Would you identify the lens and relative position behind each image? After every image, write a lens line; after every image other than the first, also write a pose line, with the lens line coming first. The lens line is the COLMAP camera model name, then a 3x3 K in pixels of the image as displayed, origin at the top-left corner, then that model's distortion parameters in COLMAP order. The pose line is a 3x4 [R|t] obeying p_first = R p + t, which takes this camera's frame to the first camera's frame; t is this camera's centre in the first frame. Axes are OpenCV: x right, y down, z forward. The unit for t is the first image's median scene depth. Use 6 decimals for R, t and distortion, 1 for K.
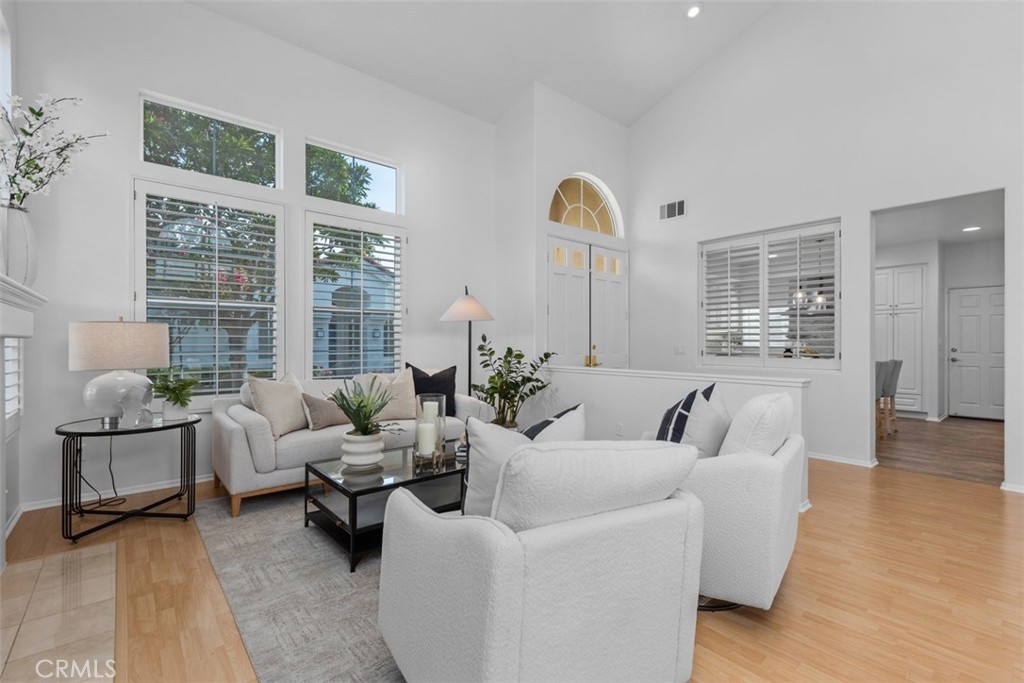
lens RADIAL K [[455.7, 0, 517.5], [0, 455.7, 341.7], [0, 0, 1]] dist [0.006032, -0.002058]
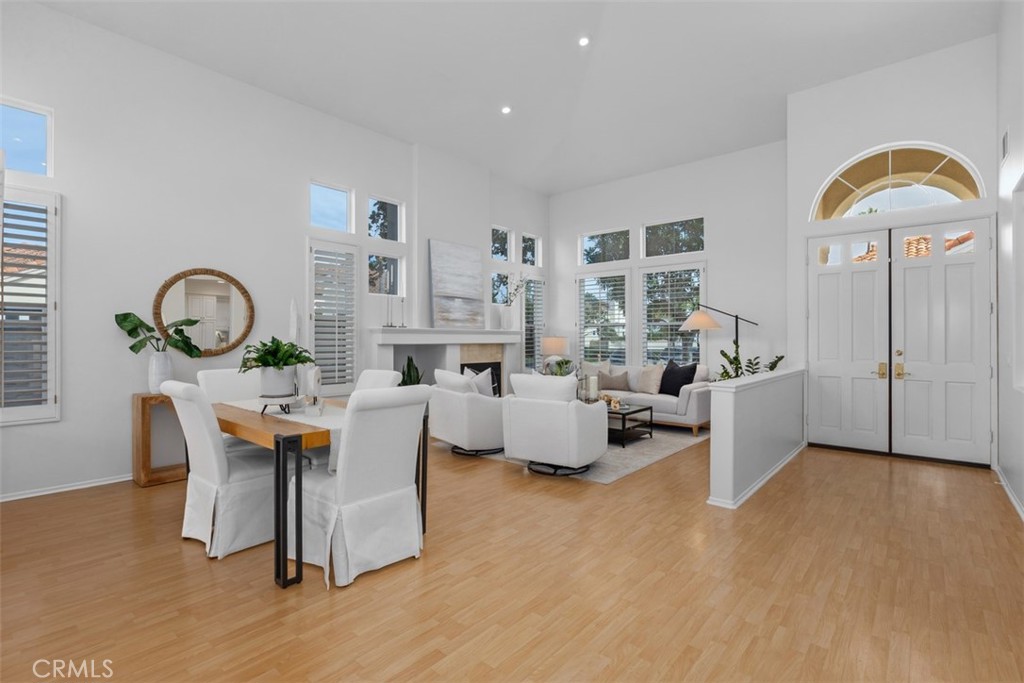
lens RADIAL K [[481.0, 0, 514.6], [0, 481.0, 336.2], [0, 0, 1]] dist [0.000196, -0.001675]
pose [[0.143218, -0.009325, -0.989647, 1.170859], [-0.003579, 0.999944, -0.009940, -0.009488], [0.989685, 0.004966, 0.143176, 0.261202]]
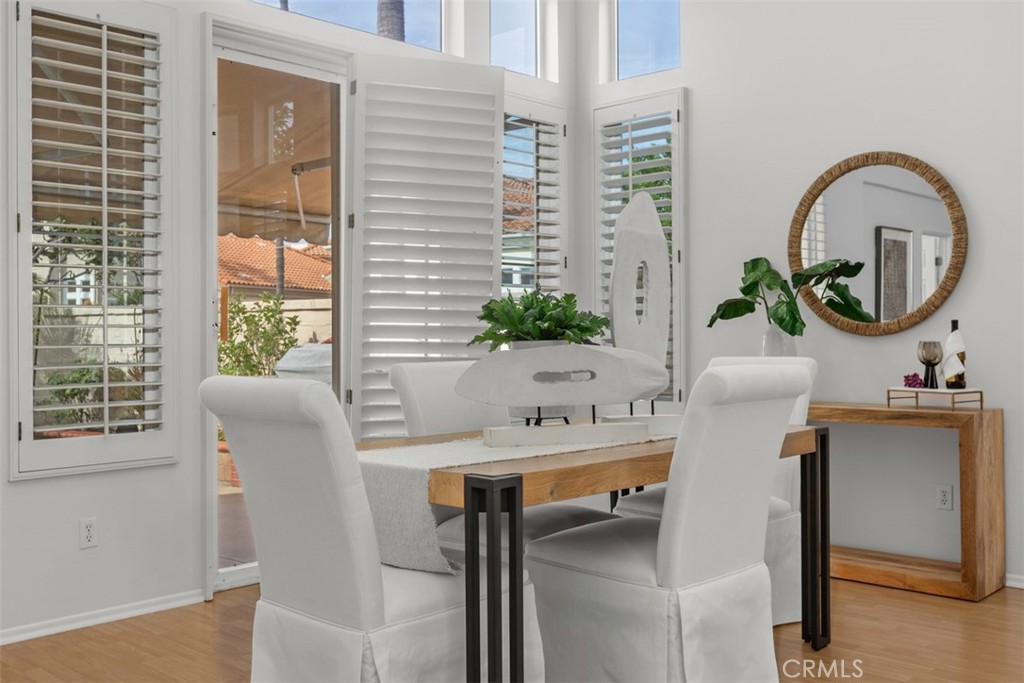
lens RADIAL K [[992.6, 0, 515.4], [0, 992.6, 322.5], [0, 0, 1]] dist [0.002895, 0.000000]
pose [[-0.995695, 0.001443, -0.092682, 0.528136], [0.002596, 0.999921, -0.012321, 0.022307], [0.092657, -0.012509, -0.995620, 0.728048]]
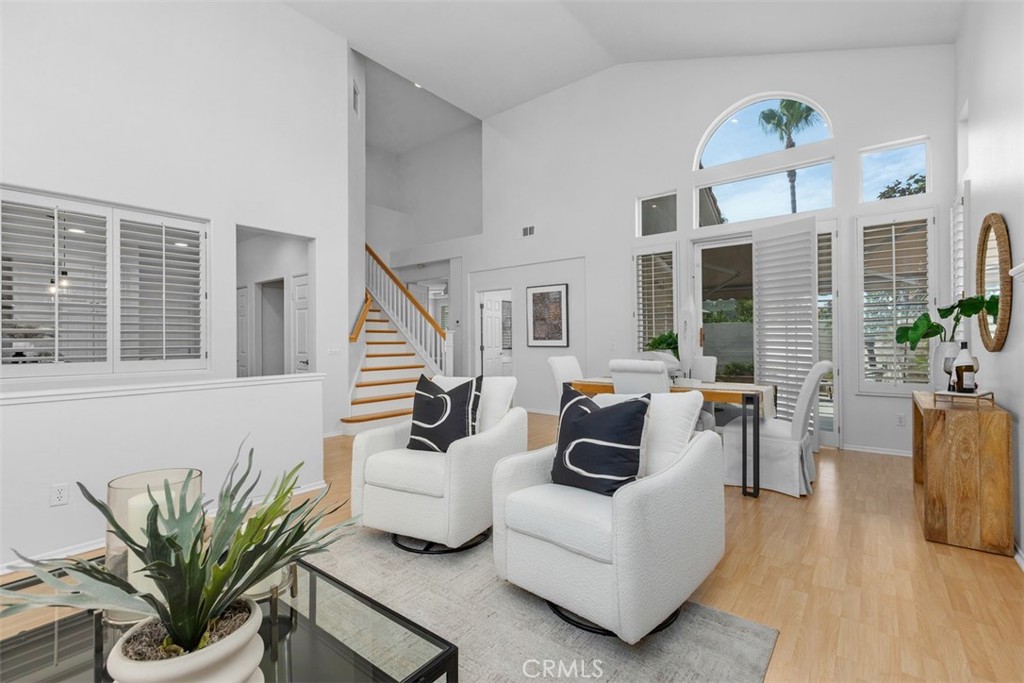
lens RADIAL K [[455.7, 0, 513.6], [0, 455.7, 333.3], [0, 0, 1]] dist [0.006032, -0.002058]
pose [[-0.187689, 0.011617, 0.982160, -0.415191], [0.008332, 0.999913, -0.010234, -0.000570], [-0.982193, 0.006263, -0.187770, 0.516075]]
